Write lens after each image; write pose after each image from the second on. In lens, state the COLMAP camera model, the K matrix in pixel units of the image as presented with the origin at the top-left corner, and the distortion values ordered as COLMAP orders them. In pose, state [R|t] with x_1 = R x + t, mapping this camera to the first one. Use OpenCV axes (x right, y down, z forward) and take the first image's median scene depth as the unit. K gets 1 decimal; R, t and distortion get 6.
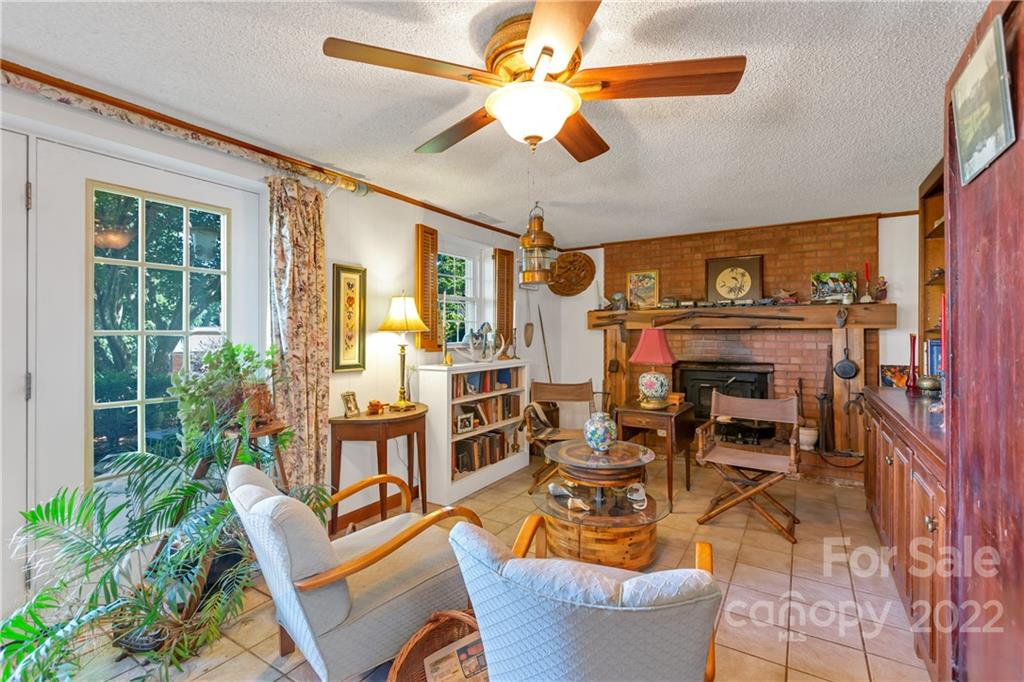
lens RADIAL K [[465.3, 0, 508.4], [0, 465.3, 328.6], [0, 0, 1]] dist [-0.001751, -0.000137]
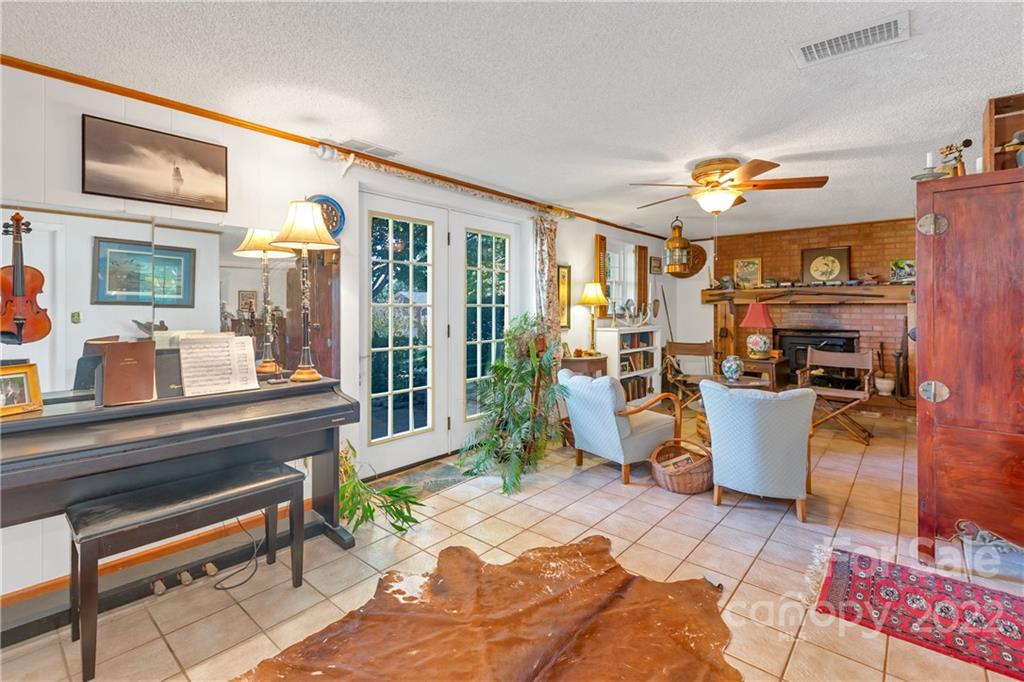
lens RADIAL K [[465.3, 0, 505.4], [0, 465.3, 303.7], [0, 0, 1]] dist [-0.001751, -0.000137]
pose [[0.987858, 0.000377, -0.155361, -0.221912], [-0.000442, 1.000000, -0.000383, 0.001640], [0.155360, 0.000447, 0.987858, -0.477285]]
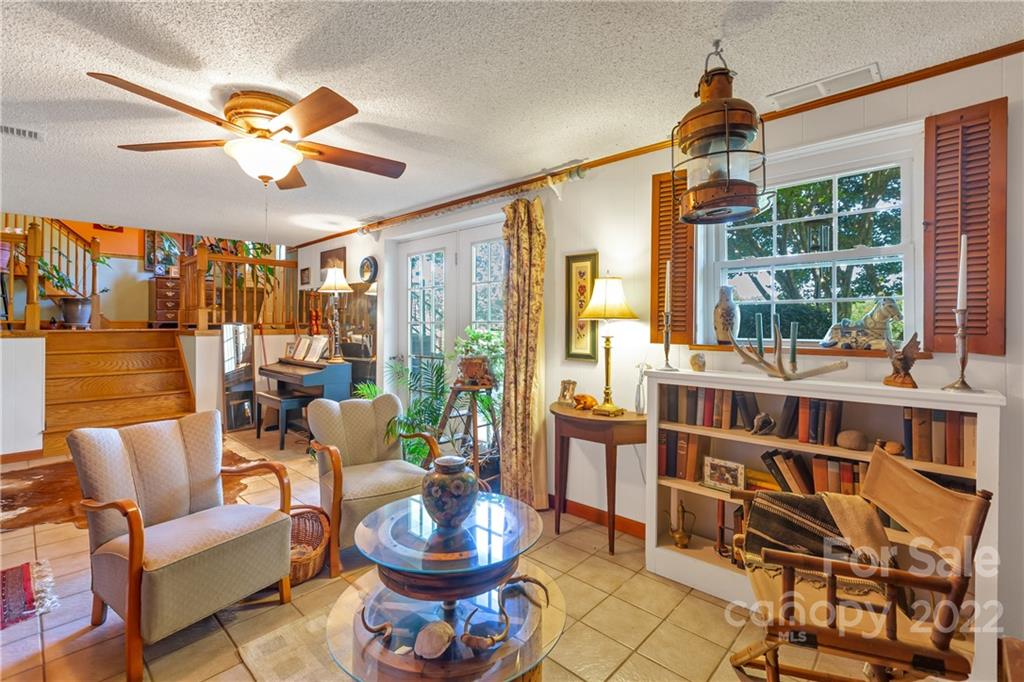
lens RADIAL K [[465.3, 0, 515.1], [0, 465.3, 323.3], [0, 0, 1]] dist [-0.001751, -0.000137]
pose [[-0.184511, -0.003679, -0.982824, 0.504154], [0.004271, 0.999981, -0.004545, 0.012219], [0.982821, -0.005036, -0.184492, 0.801962]]
